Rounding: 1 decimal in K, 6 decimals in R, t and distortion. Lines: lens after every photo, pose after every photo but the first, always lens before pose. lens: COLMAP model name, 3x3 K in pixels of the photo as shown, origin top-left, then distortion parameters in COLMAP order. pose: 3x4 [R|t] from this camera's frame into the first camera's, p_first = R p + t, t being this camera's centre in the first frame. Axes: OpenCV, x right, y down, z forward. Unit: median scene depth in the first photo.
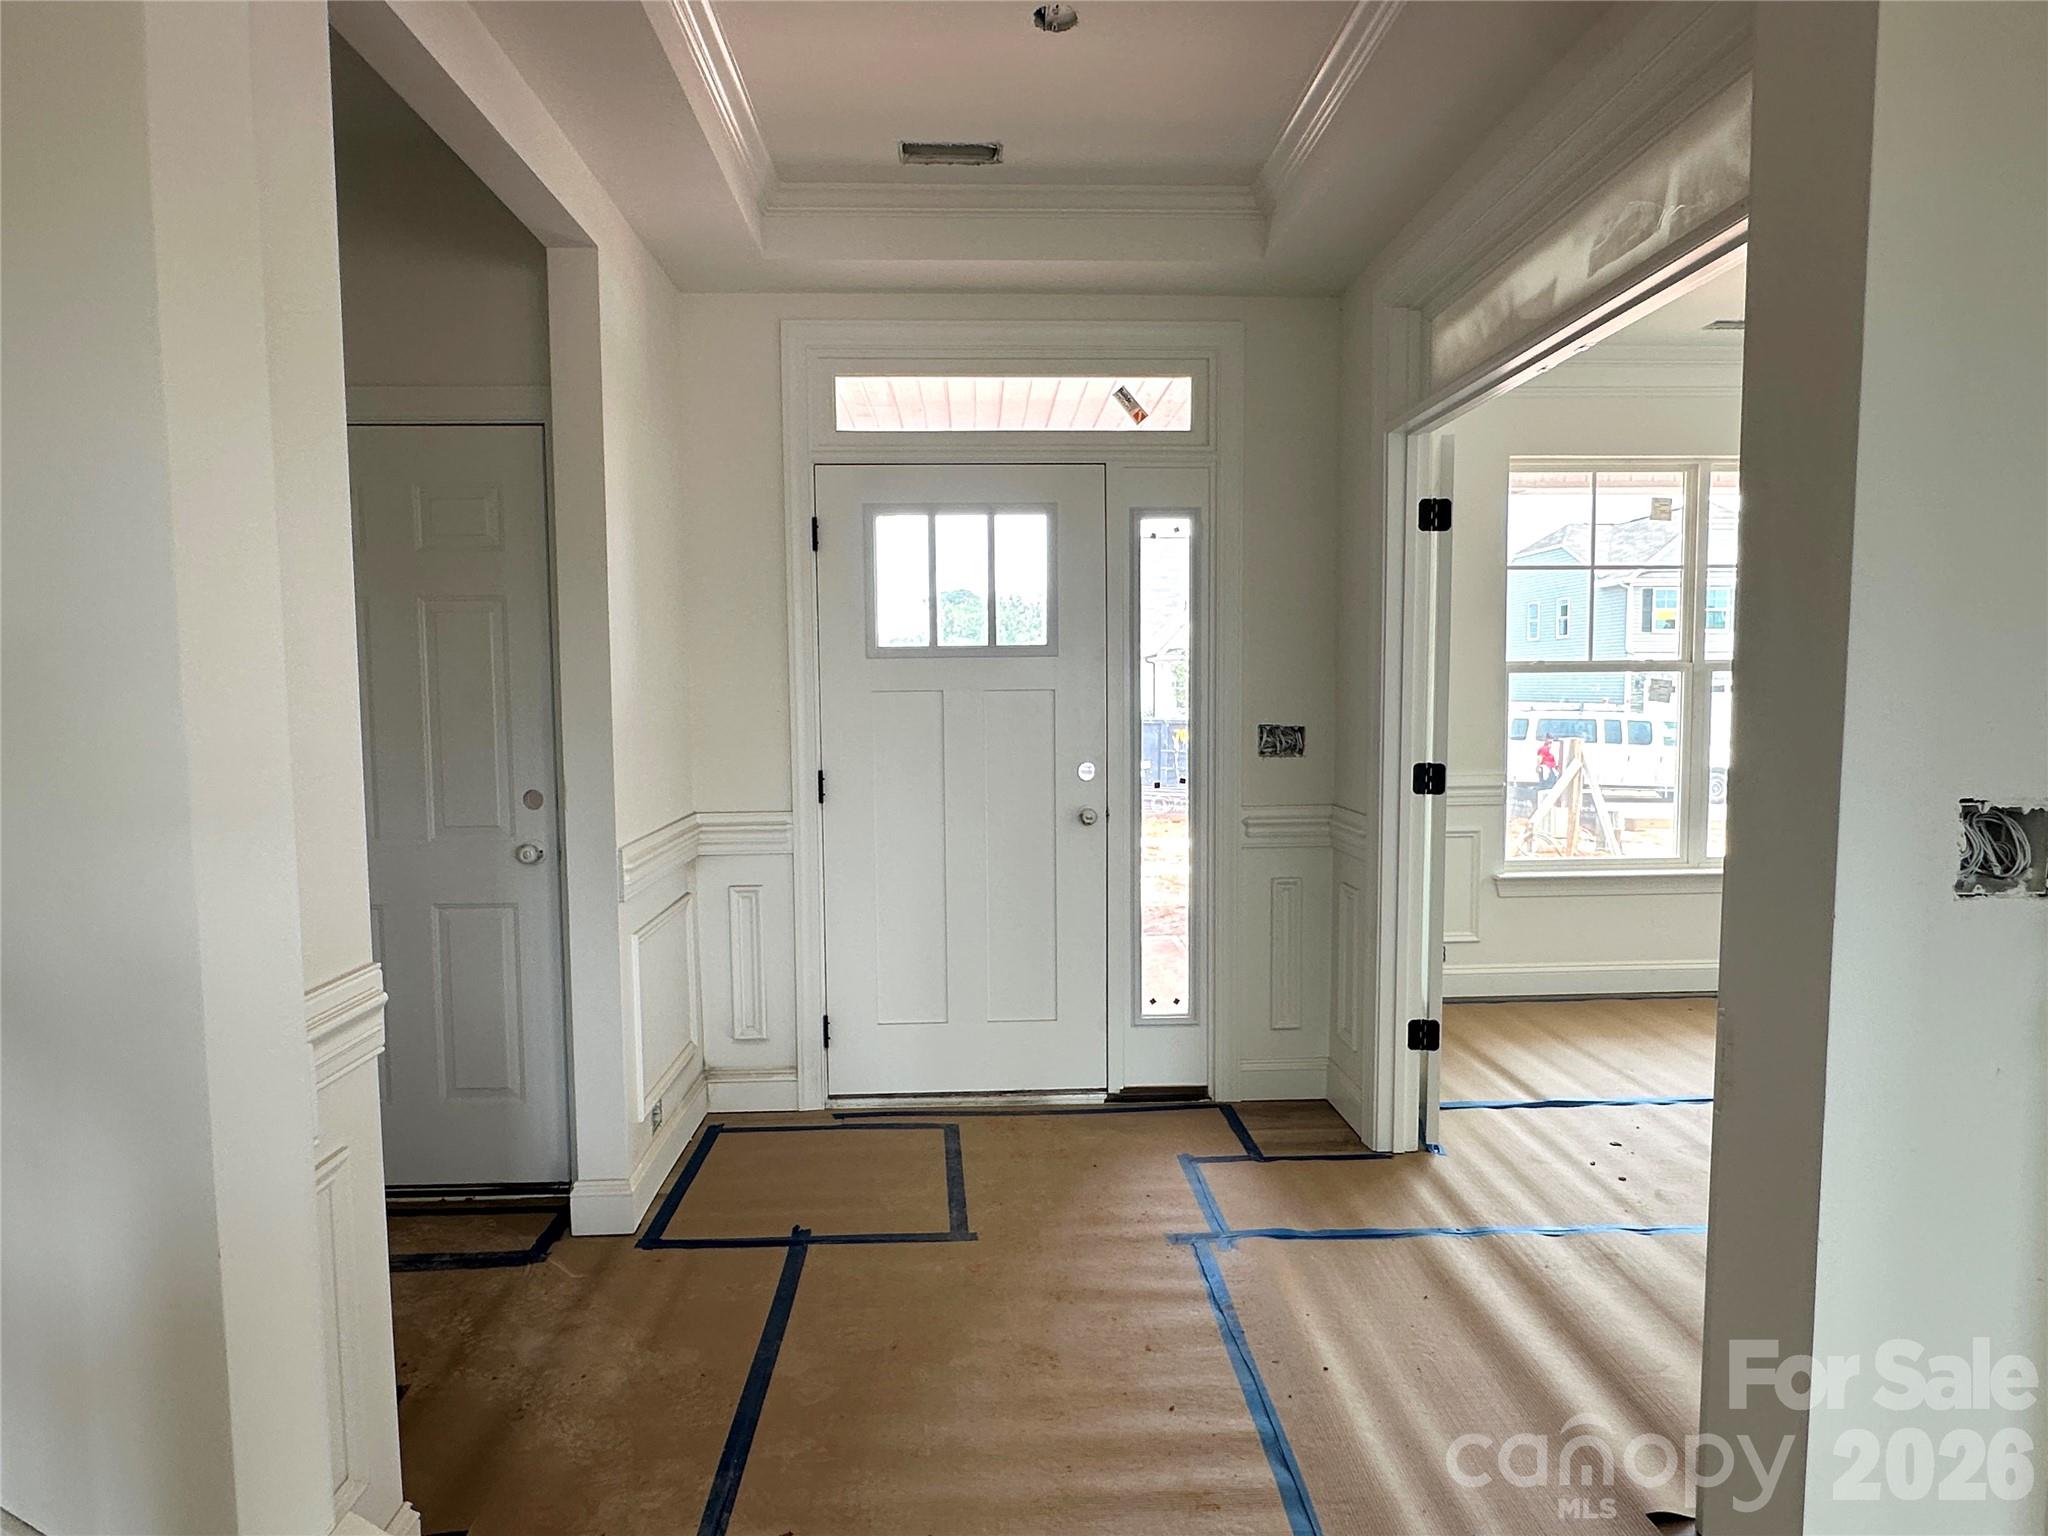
lens RADIAL K [[1198.5, 0, 1023.5], [0, 1198.5, 768.6], [0, 0, 1]] dist [-0.003210, -0.000195]
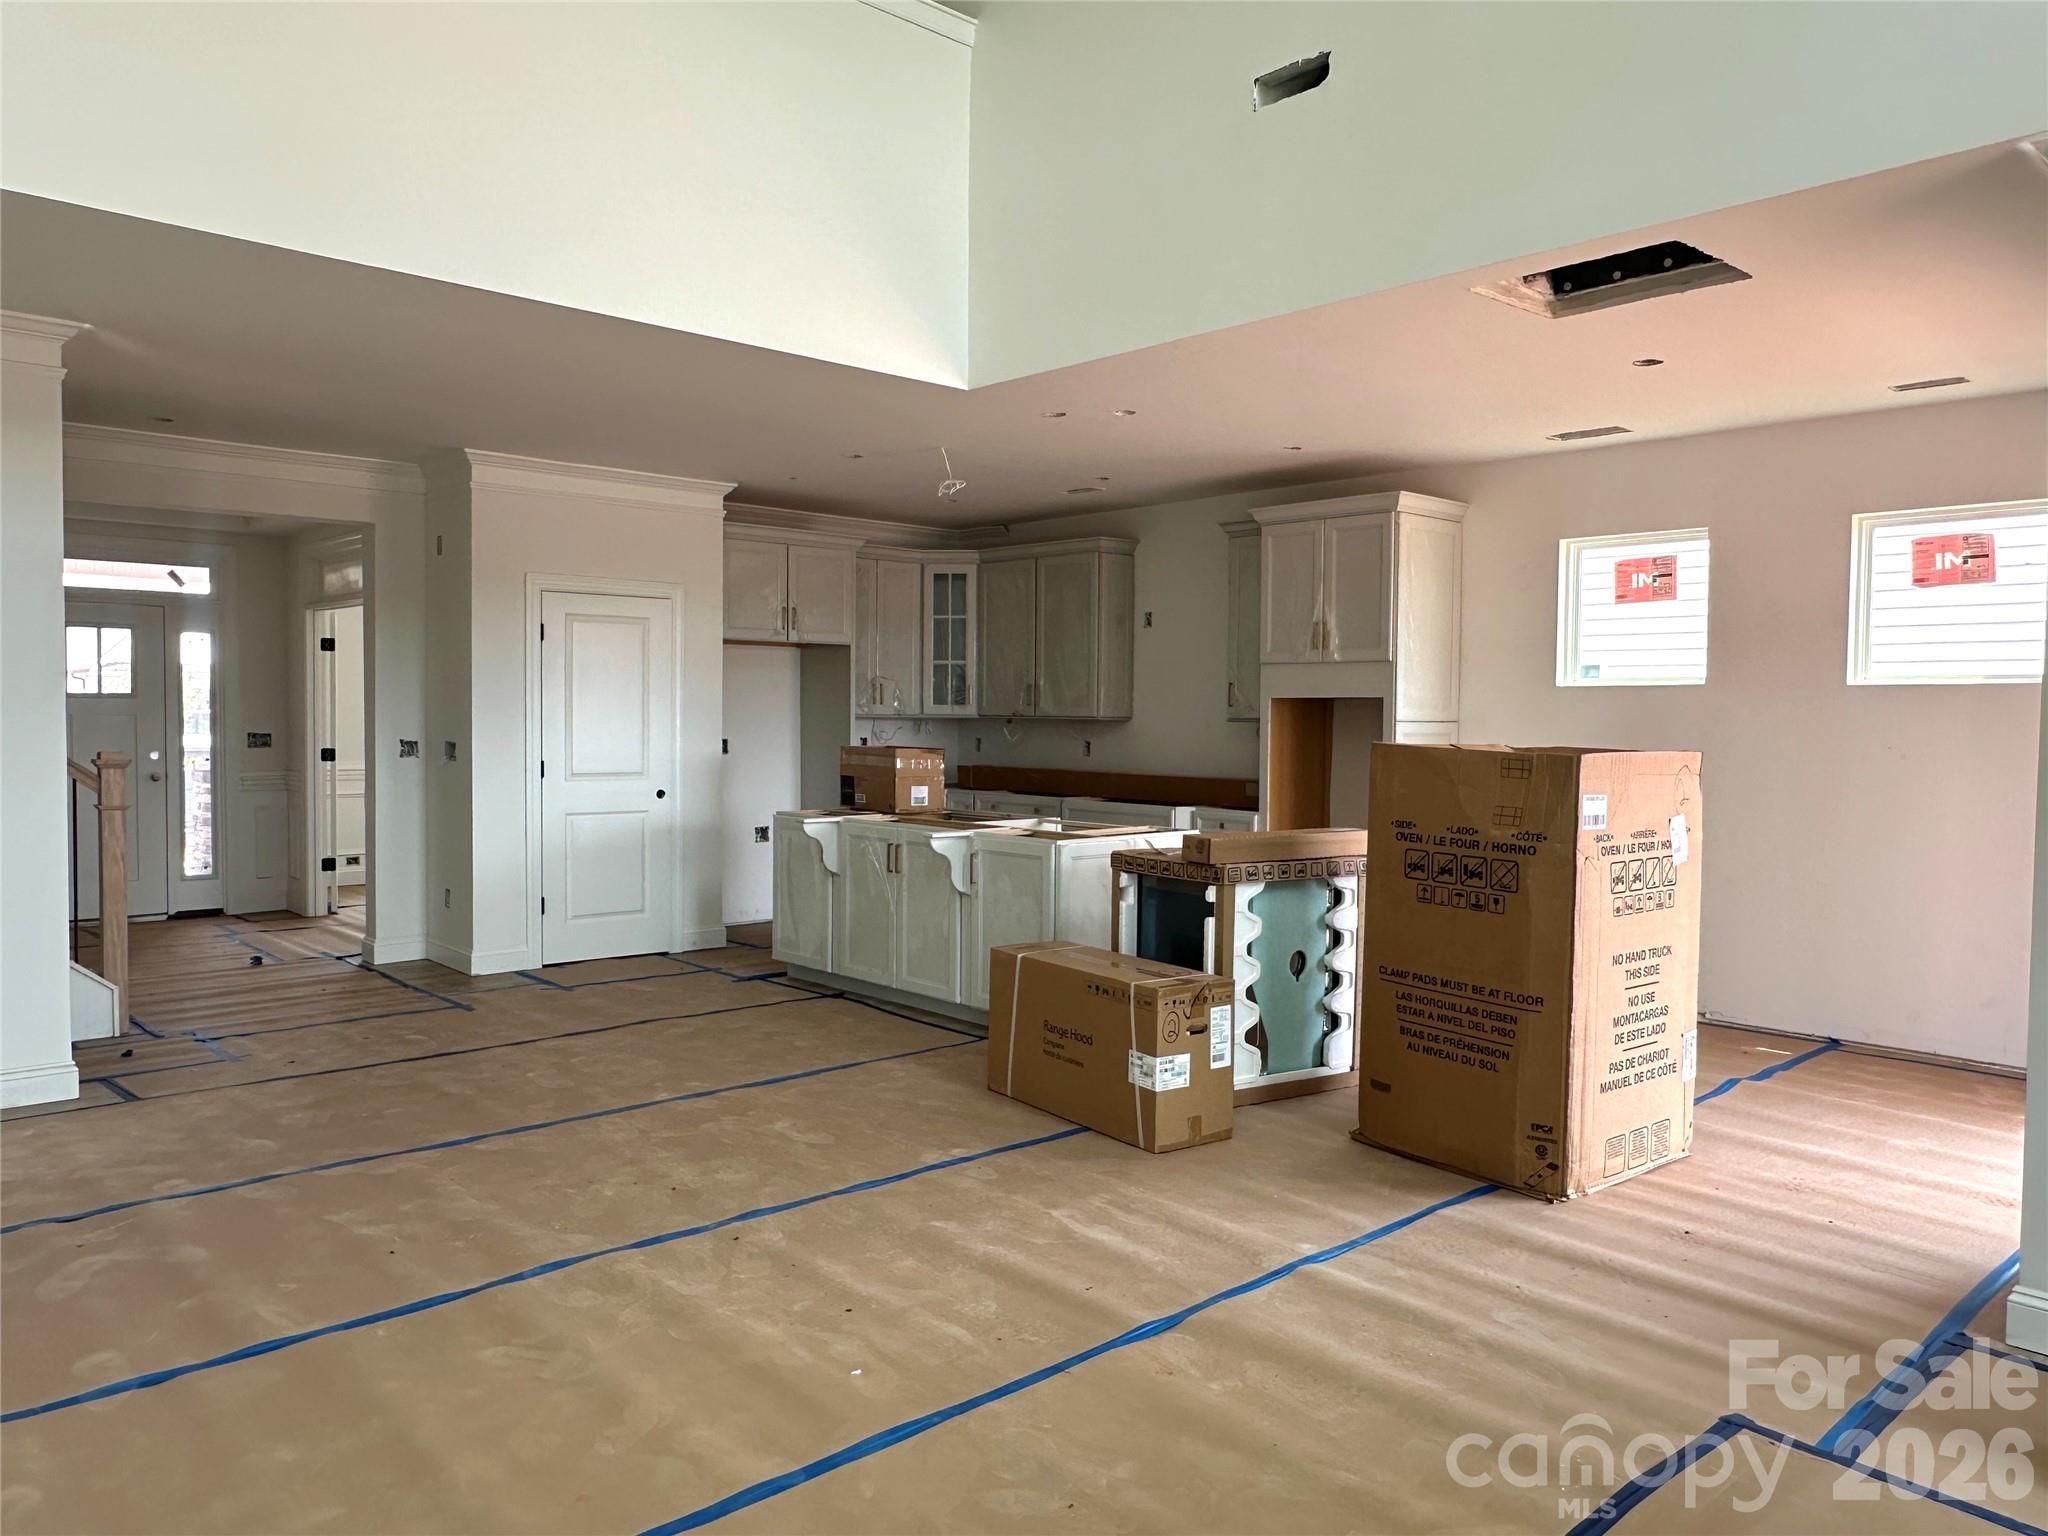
lens RADIAL K [[1451.1, 0, 1021.9], [0, 1451.1, 760.9], [0, 0, 1]] dist [-0.005958, -0.001320]
pose [[0.765516, -0.010378, 0.643333, -0.408205], [0.030917, 0.999308, -0.020667, 0.109822], [-0.642674, 0.035711, 0.765307, -1.859615]]
